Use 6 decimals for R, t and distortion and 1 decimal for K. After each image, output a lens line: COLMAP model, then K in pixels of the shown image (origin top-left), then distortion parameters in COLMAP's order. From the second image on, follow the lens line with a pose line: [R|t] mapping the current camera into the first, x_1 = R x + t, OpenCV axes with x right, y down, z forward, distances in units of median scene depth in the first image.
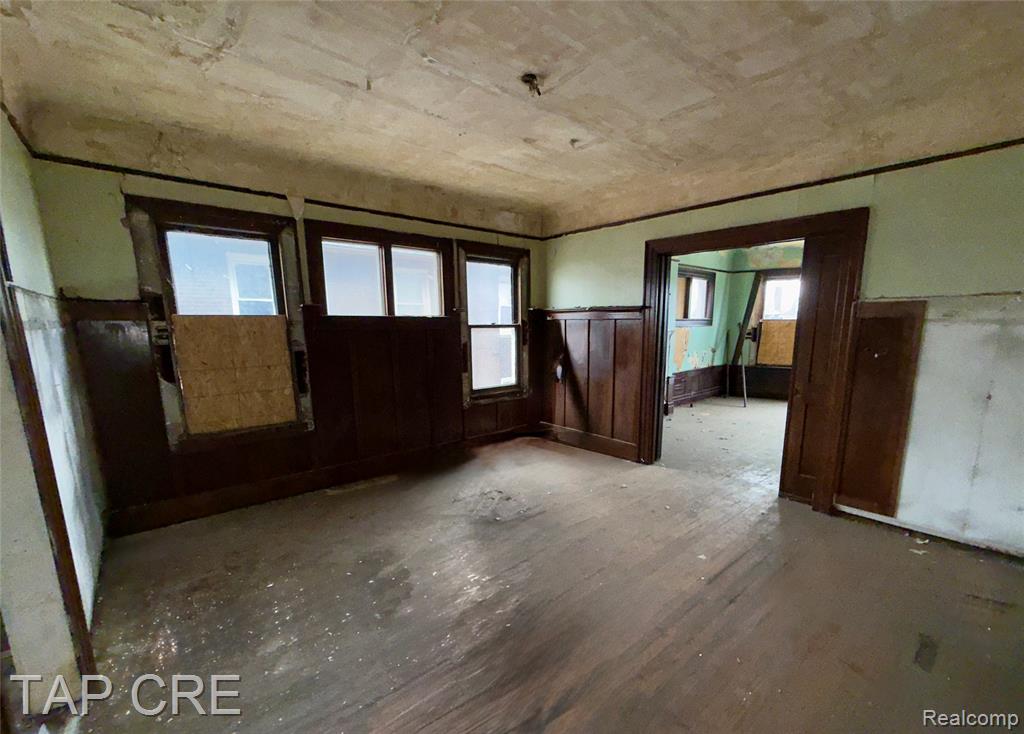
lens RADIAL K [[438.7, 0, 543.8], [0, 438.7, 402.5], [0, 0, 1]] dist [-0.000028, 0.000034]
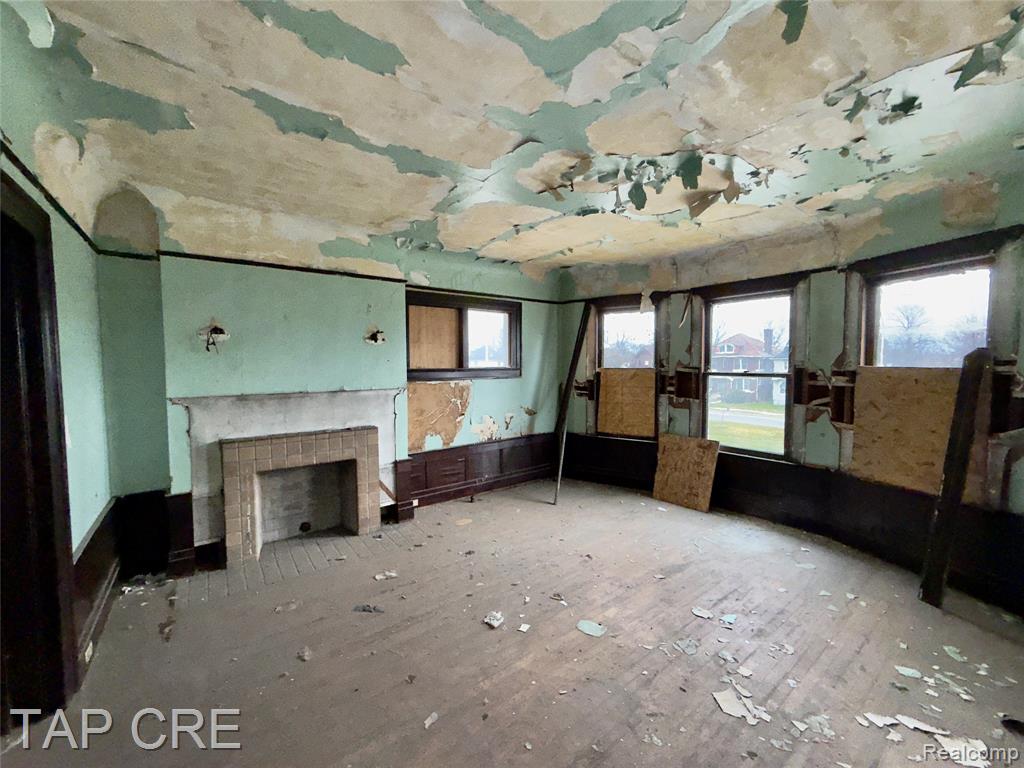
lens RADIAL K [[405.5, 0, 512.0], [0, 405.5, 384.0], [0, 0, 1]] dist [0.000273, -0.000243]
pose [[0.995310, 0.003558, -0.096673, 0.739043], [-0.015826, 0.991849, -0.126429, -0.143432], [0.095435, 0.127366, 0.987254, 0.632047]]
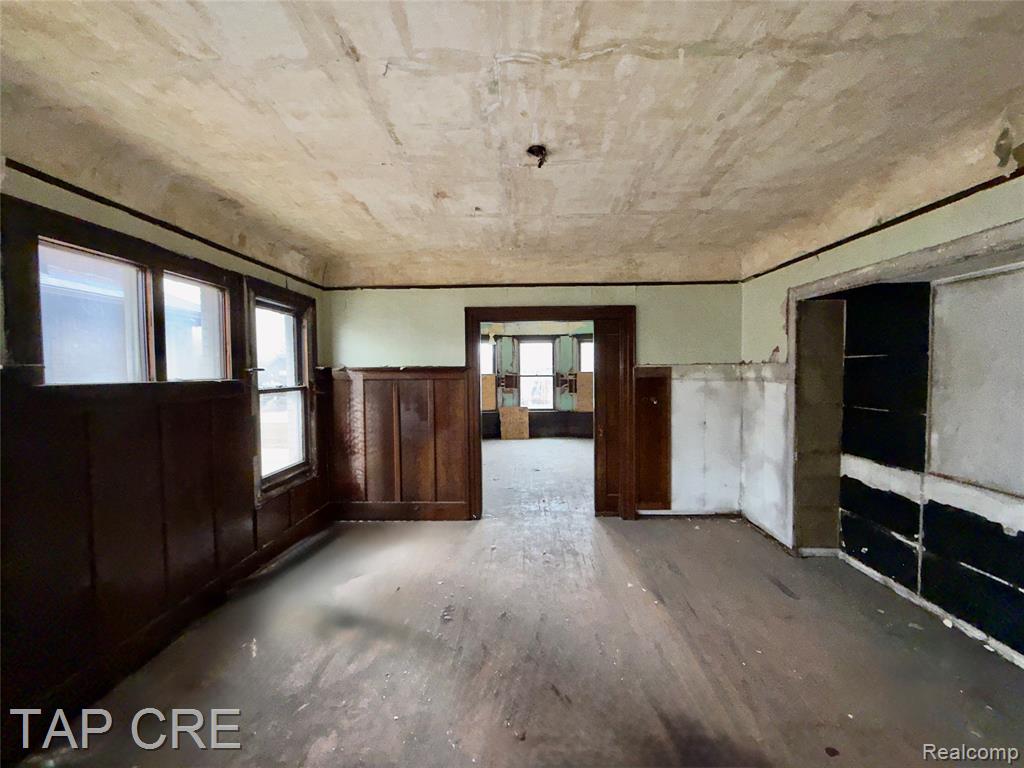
lens RADIAL K [[405.5, 0, 512.0], [0, 405.5, 384.0], [0, 0, 1]] dist [0.000273, -0.000243]
pose [[0.697679, -0.027255, 0.715892, -0.379310], [0.136331, 0.986067, -0.095321, -0.068768], [-0.703319, 0.164102, 0.691674, 0.250057]]
